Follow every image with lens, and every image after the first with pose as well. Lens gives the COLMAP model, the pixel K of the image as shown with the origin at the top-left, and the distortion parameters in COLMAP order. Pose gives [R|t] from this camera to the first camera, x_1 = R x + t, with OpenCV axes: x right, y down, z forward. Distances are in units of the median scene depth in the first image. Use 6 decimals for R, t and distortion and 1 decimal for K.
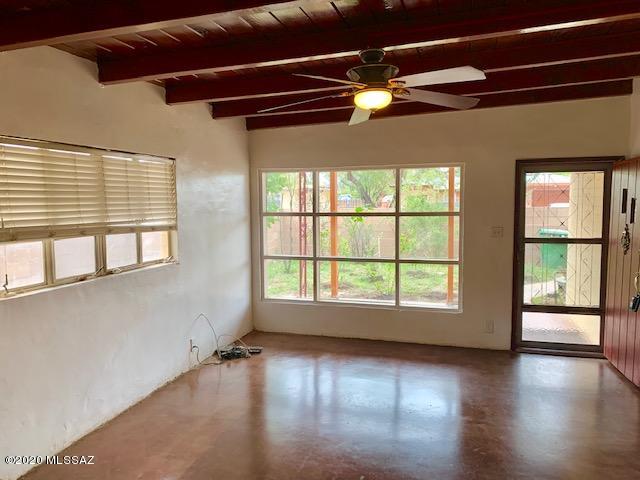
lens RADIAL K [[499.3, 0, 321.2], [0, 499.3, 240.6], [0, 0, 1]] dist [0.100695, -0.068212]
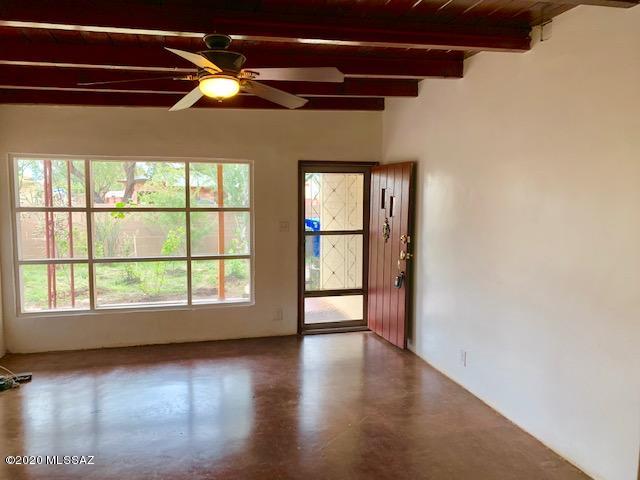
lens RADIAL K [[499.3, 0, 318.5], [0, 499.3, 243.7], [0, 0, 1]] dist [0.100695, -0.068212]
pose [[0.864166, -0.036617, 0.501873, -0.124853], [0.030056, 0.999324, 0.021160, -0.000194], [-0.502309, -0.003201, 0.864682, 0.044318]]
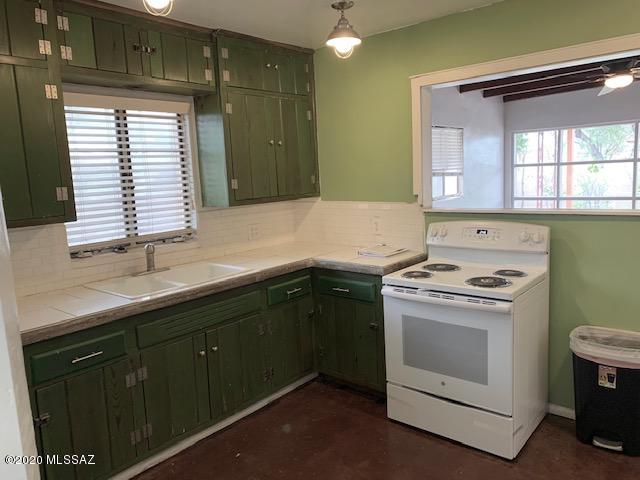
lens RADIAL K [[499.3, 0, 322.0], [0, 499.3, 239.7], [0, 0, 1]] dist [0.100695, -0.068212]
pose [[0.921810, 0.019372, -0.387156, -0.070168], [0.004159, 0.998199, 0.059849, 0.069119], [0.387619, -0.056780, 0.920070, -0.509794]]
